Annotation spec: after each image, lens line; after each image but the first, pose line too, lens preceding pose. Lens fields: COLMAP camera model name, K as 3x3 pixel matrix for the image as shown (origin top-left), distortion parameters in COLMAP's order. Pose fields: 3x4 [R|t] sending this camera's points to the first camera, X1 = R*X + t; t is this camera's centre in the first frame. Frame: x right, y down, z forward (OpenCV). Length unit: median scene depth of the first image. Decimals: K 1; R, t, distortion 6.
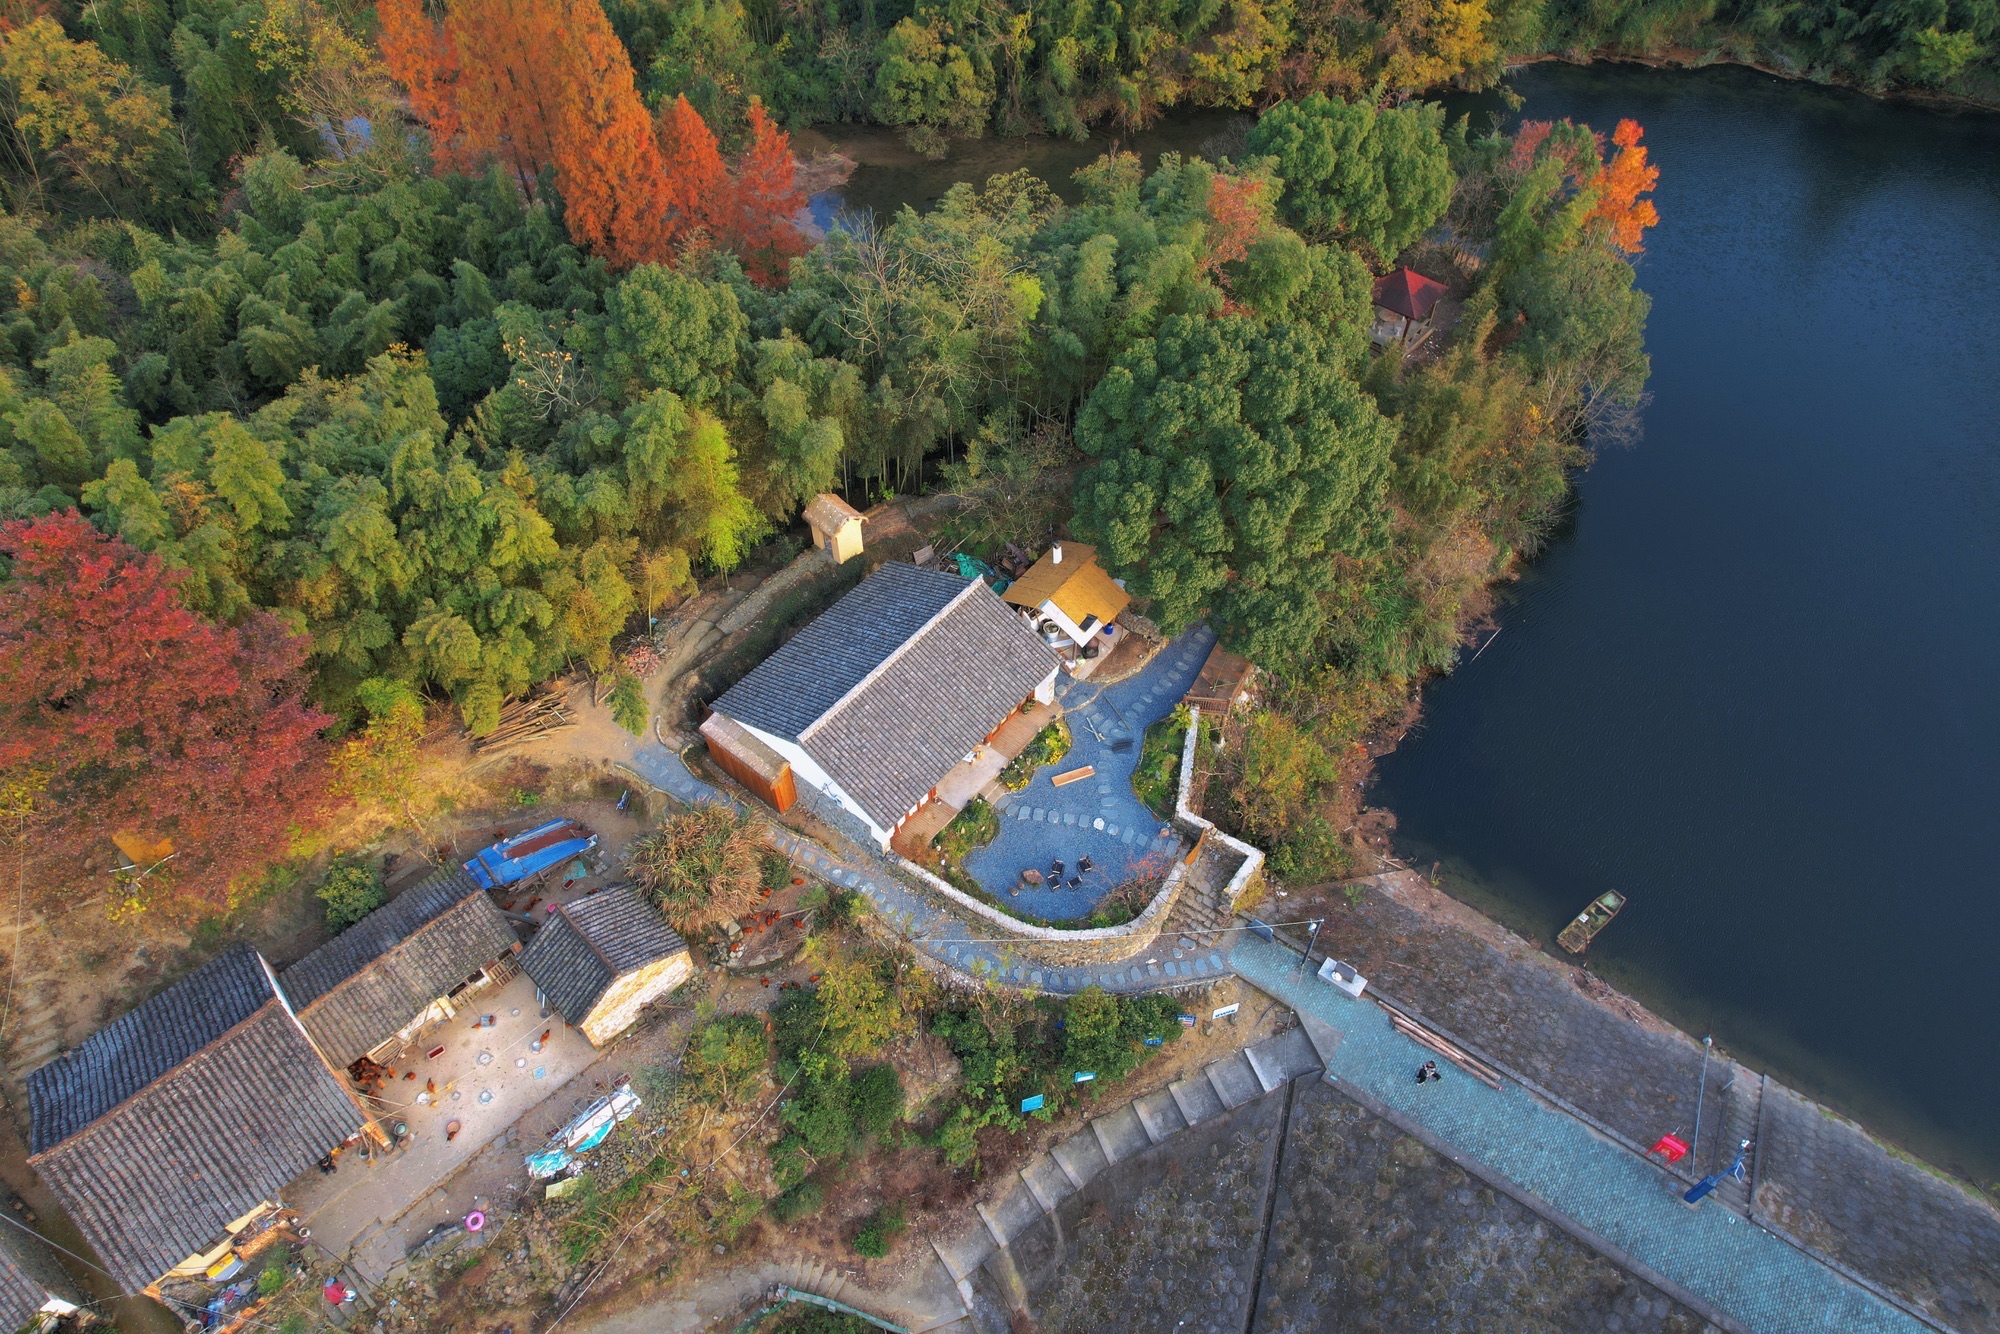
lens RADIAL K [[1294.2, 0, 1000.0], [0, 1294.2, 667.0], [0, 0, 1]] dist [-0.097199, 0.085514]
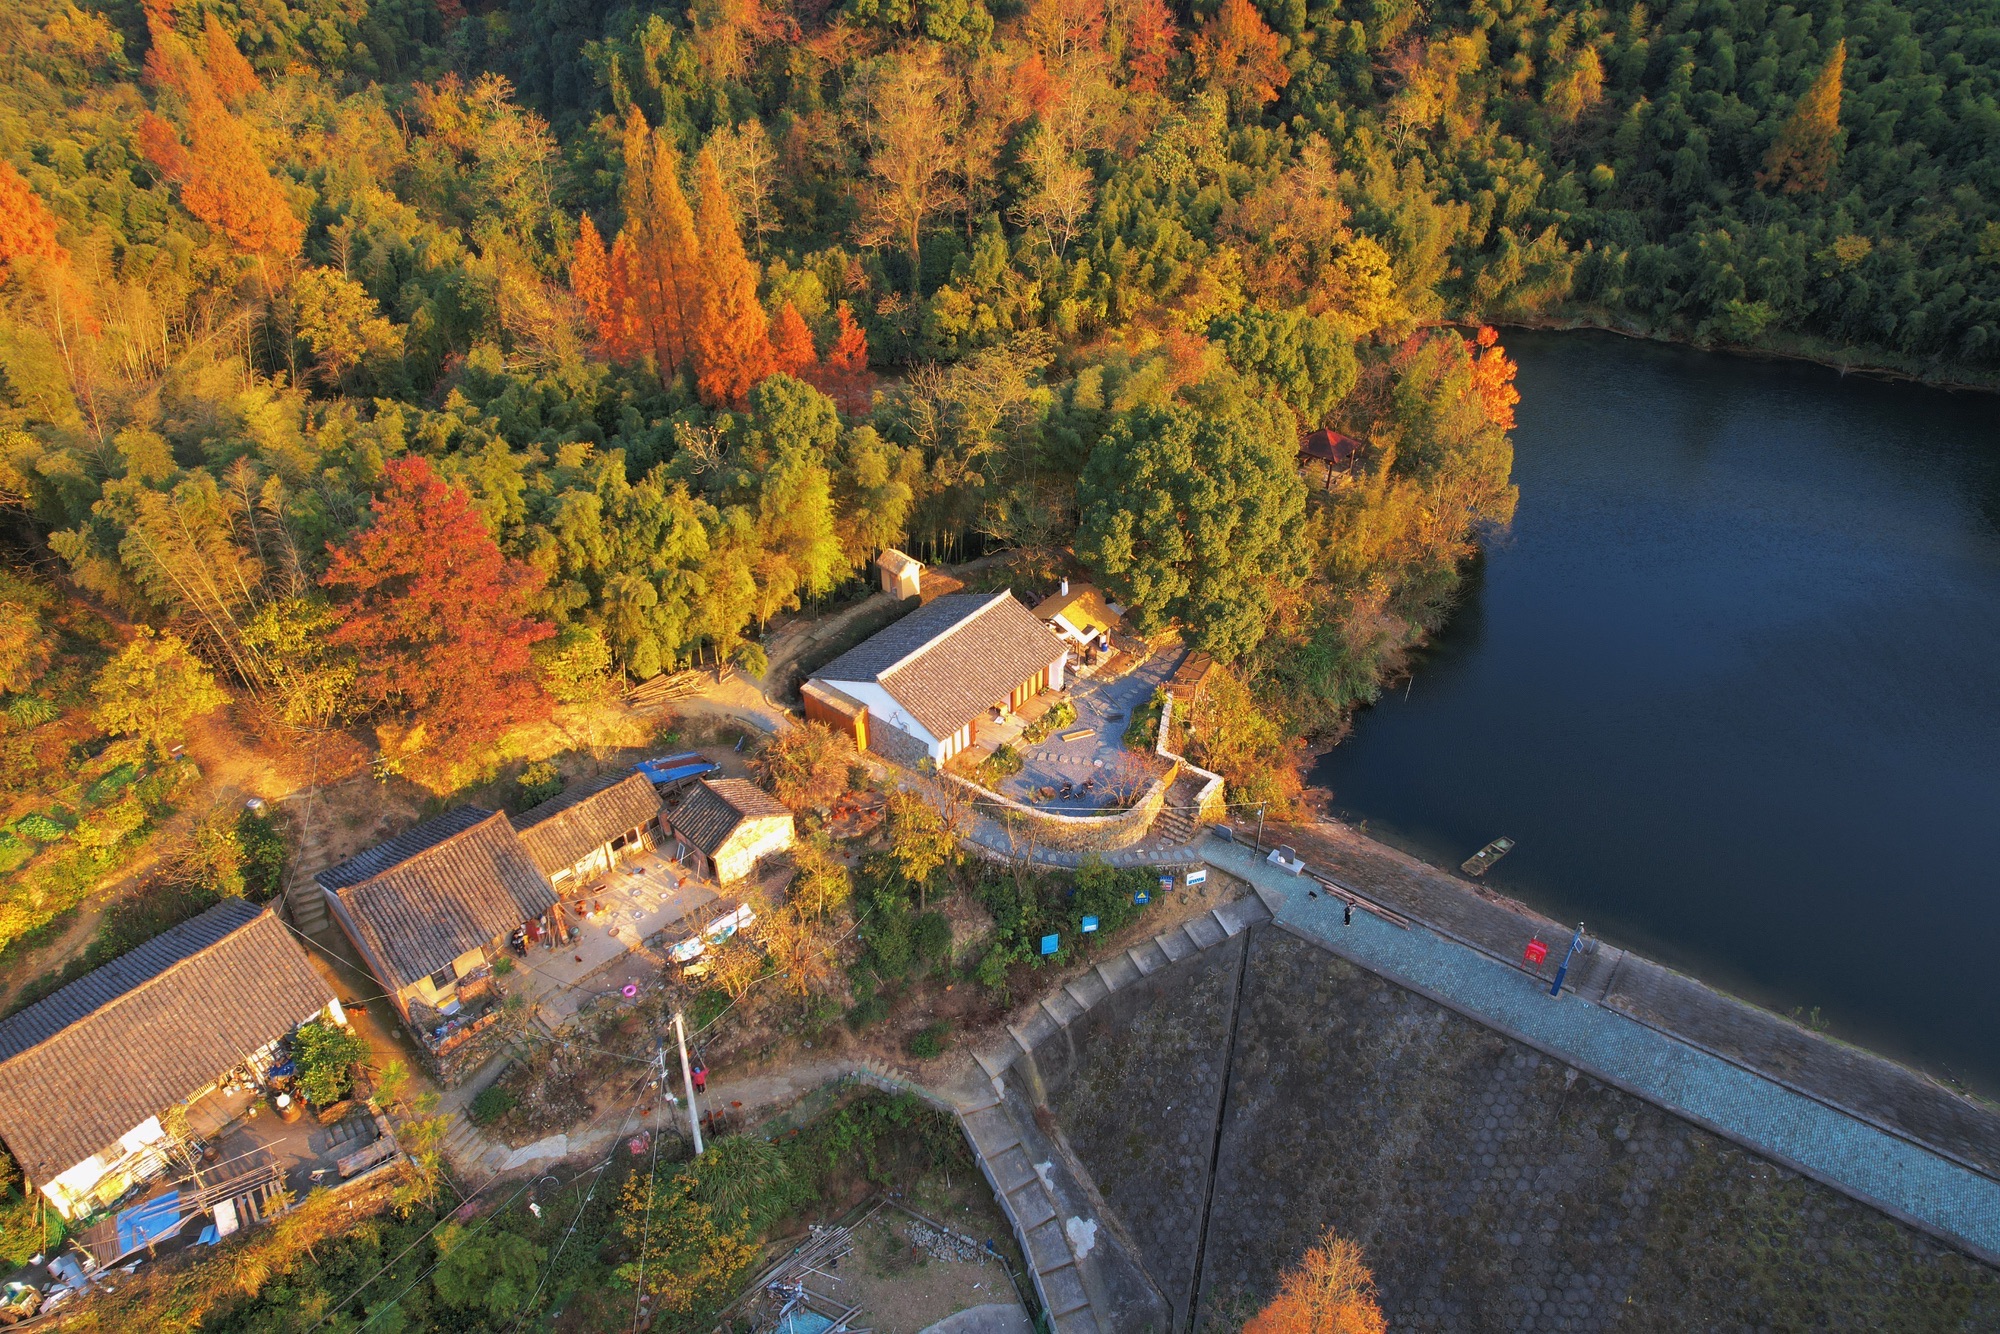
lens RADIAL K [[1294.2, 0, 1000.0], [0, 1294.2, 667.0], [0, 0, 1]] dist [-0.097199, 0.085514]
pose [[0.999973, 0.000587, -0.007273, -0.015415], [-0.002442, 0.966213, -0.257732, 0.388249], [0.006876, 0.257743, 0.966189, -0.322239]]
